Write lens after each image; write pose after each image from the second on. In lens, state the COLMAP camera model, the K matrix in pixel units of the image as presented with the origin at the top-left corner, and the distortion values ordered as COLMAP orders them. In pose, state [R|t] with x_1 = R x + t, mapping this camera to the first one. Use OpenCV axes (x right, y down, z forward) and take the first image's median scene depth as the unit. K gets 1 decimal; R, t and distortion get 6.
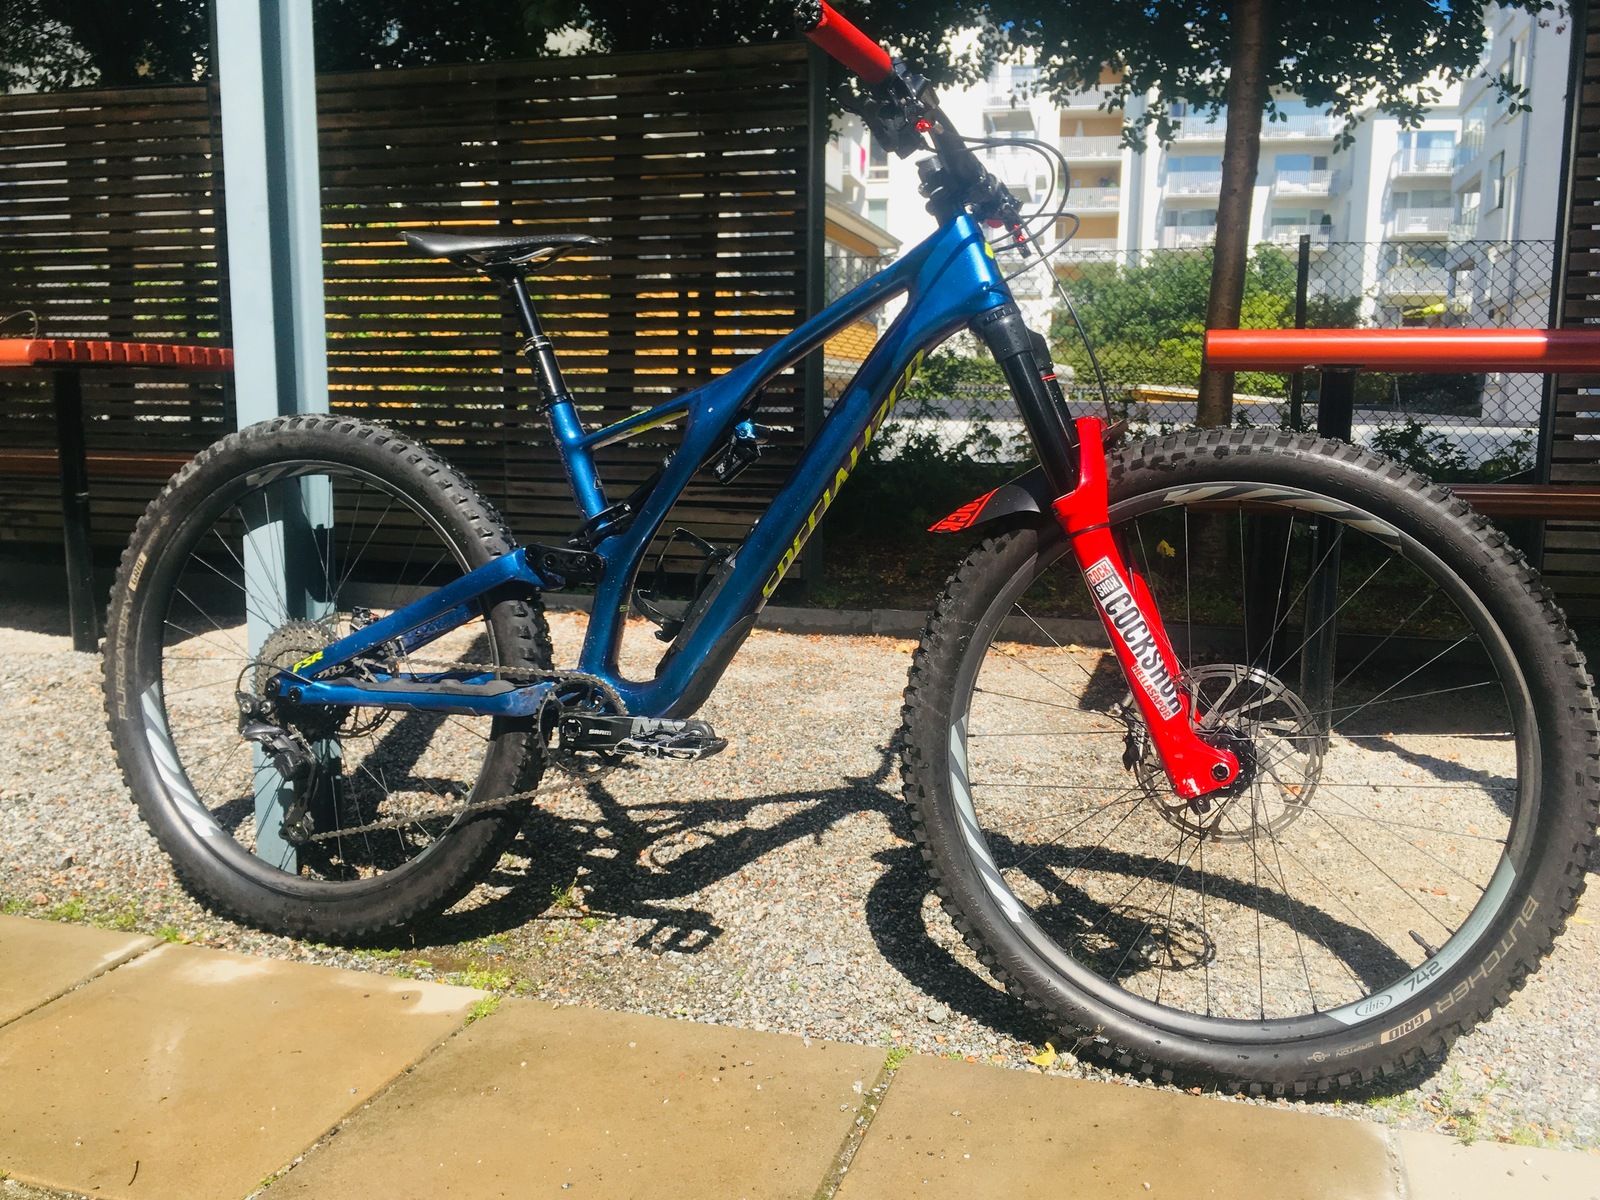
lens RADIAL K [[1376.8, 0, 800.0], [0, 1376.8, 600.0], [0, 0, 1]] dist [0.070285, -0.121007]
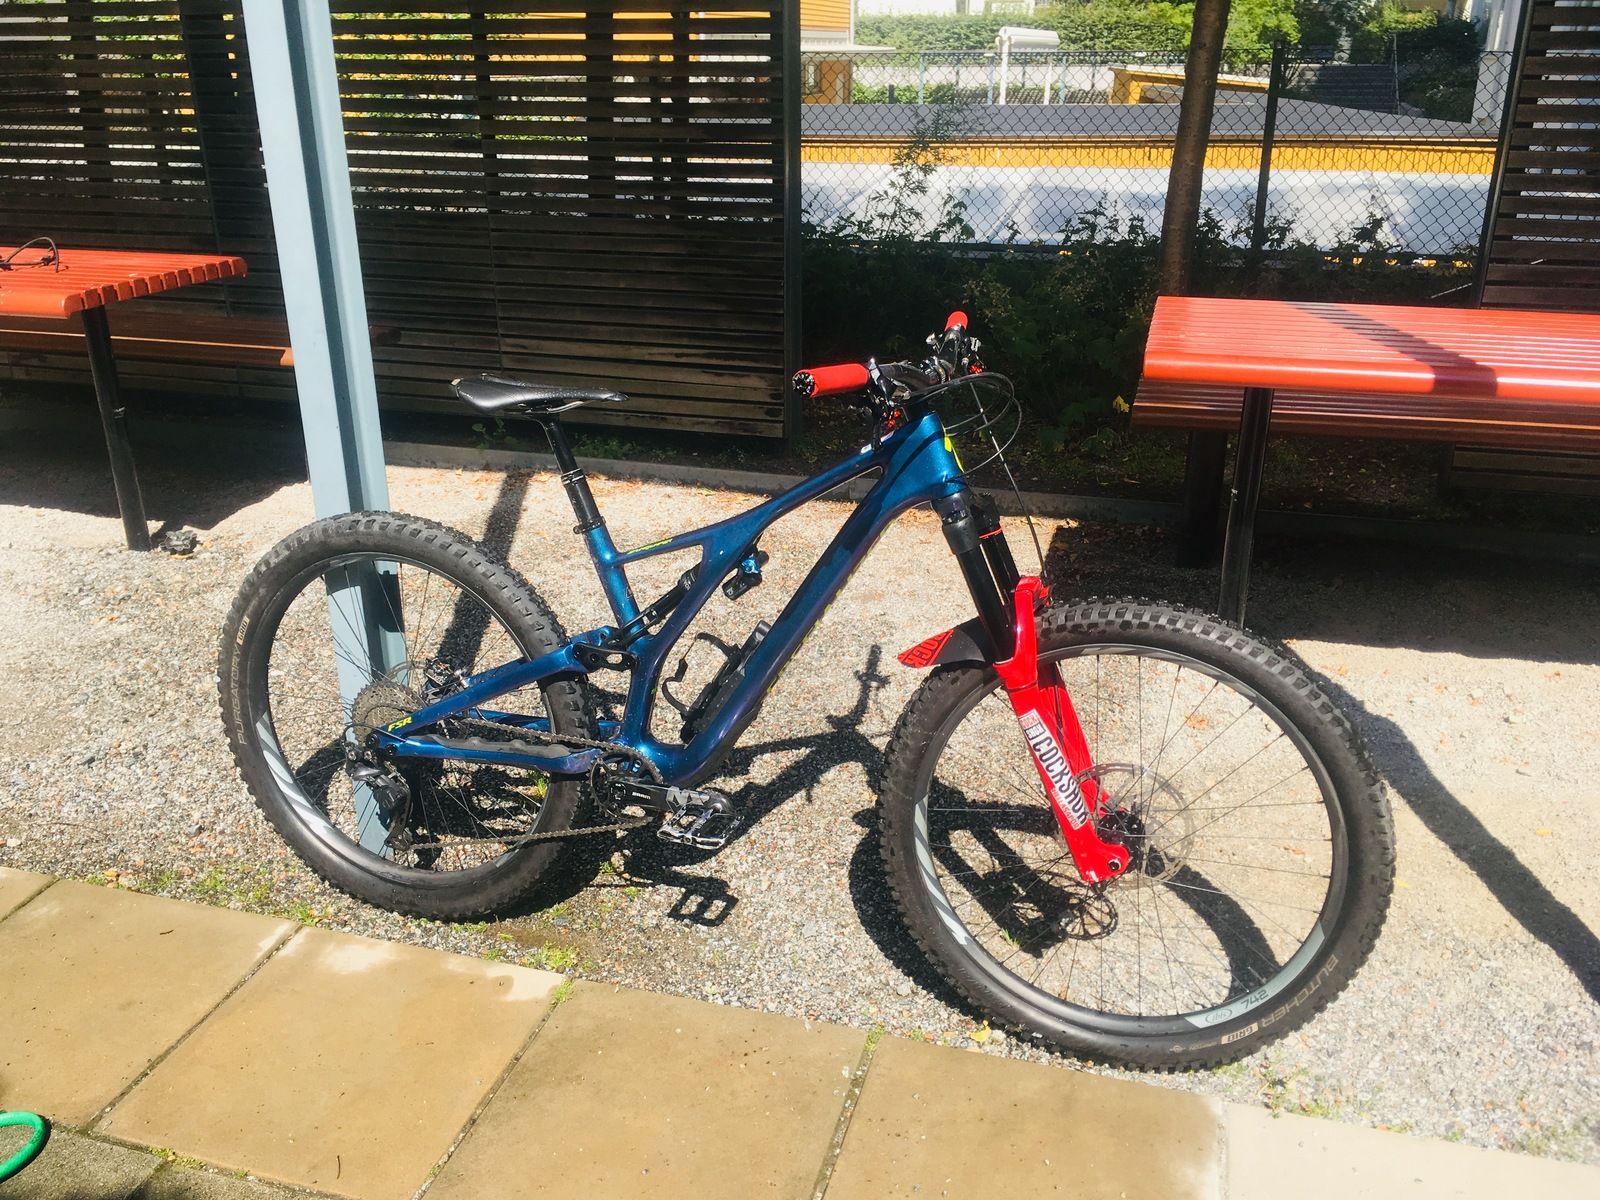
lens RADIAL K [[1376.8, 0, 800.0], [0, 1376.8, 600.0], [0, 0, 1]] dist [0.070285, -0.121007]
pose [[0.999696, -0.018421, 0.016365, -0.014217], [0.013991, 0.971065, 0.238406, -0.347928], [-0.020283, -0.238104, 0.971028, -0.182564]]
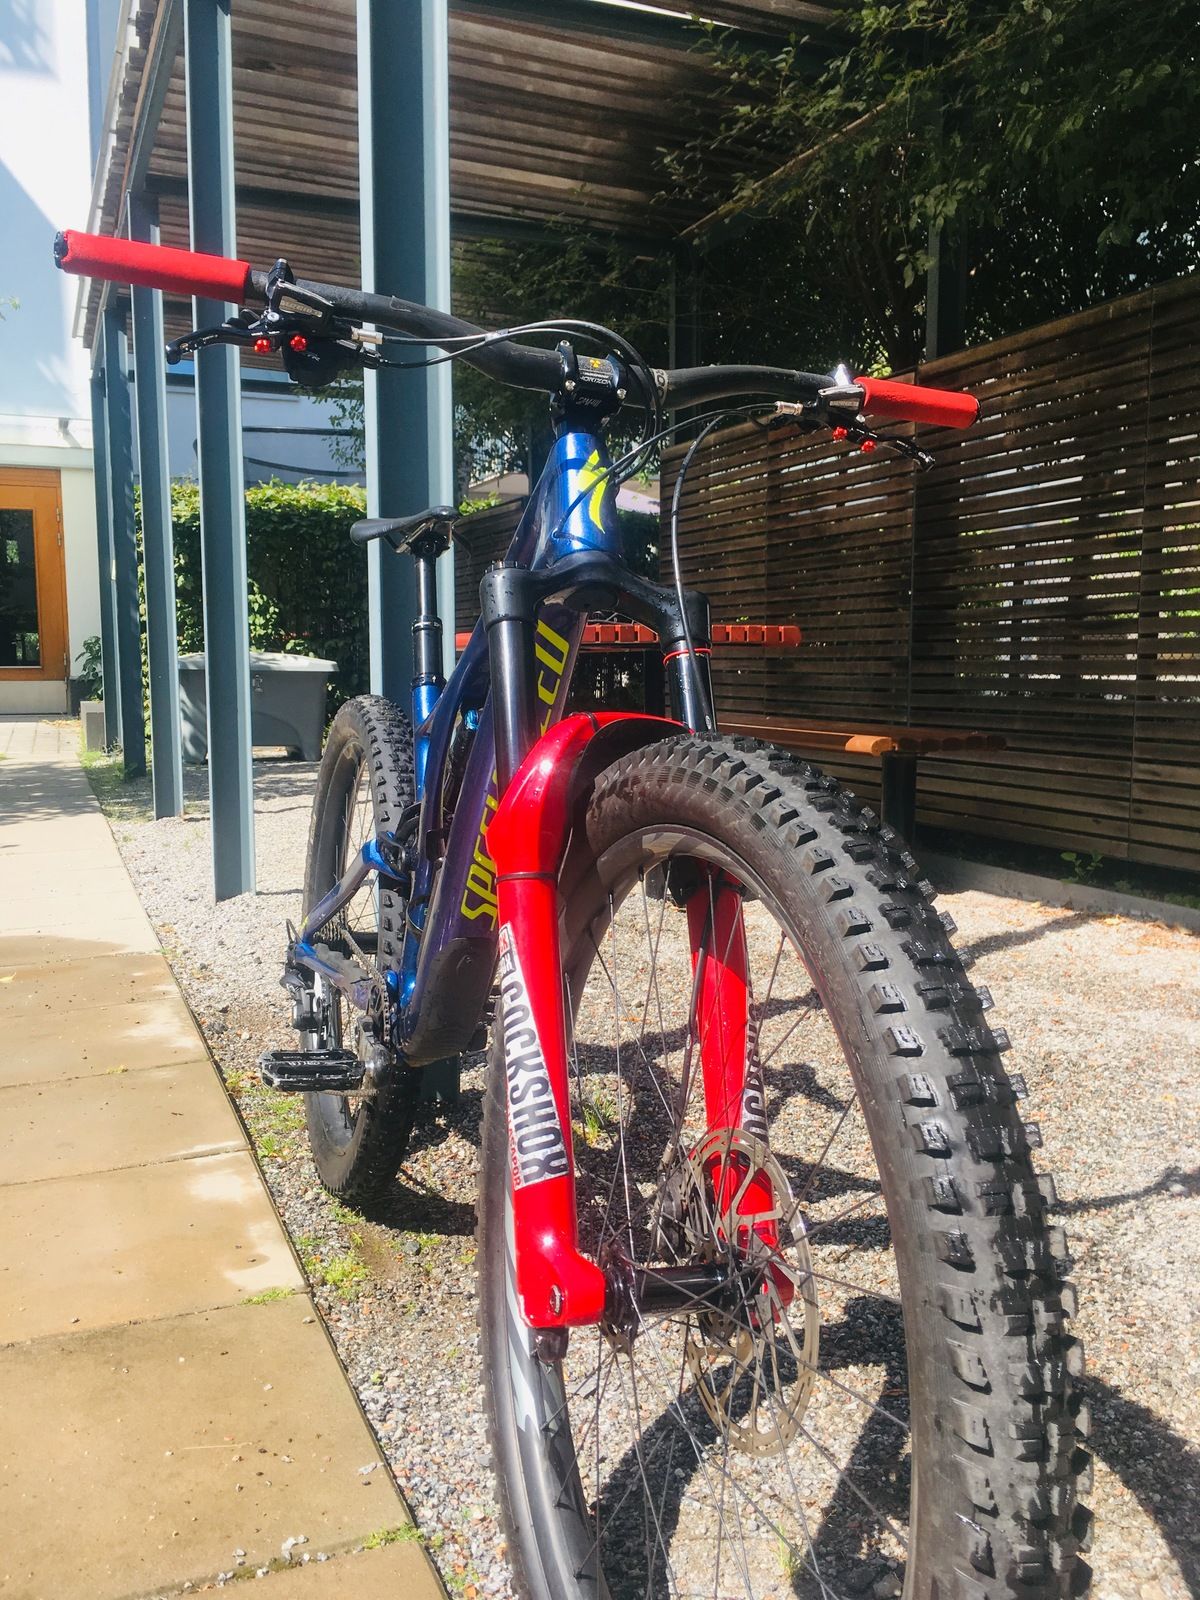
lens RADIAL K [[1376.8, 0, 598.5], [0, 1376.8, 809.3], [0, 0, 1]] dist [0.070285, -0.121007]
pose [[0.644223, 0.075041, -0.761147, 0.579220], [-0.105782, 0.994353, 0.008500, -0.072388], [0.757487, 0.075040, 0.648523, 0.466390]]
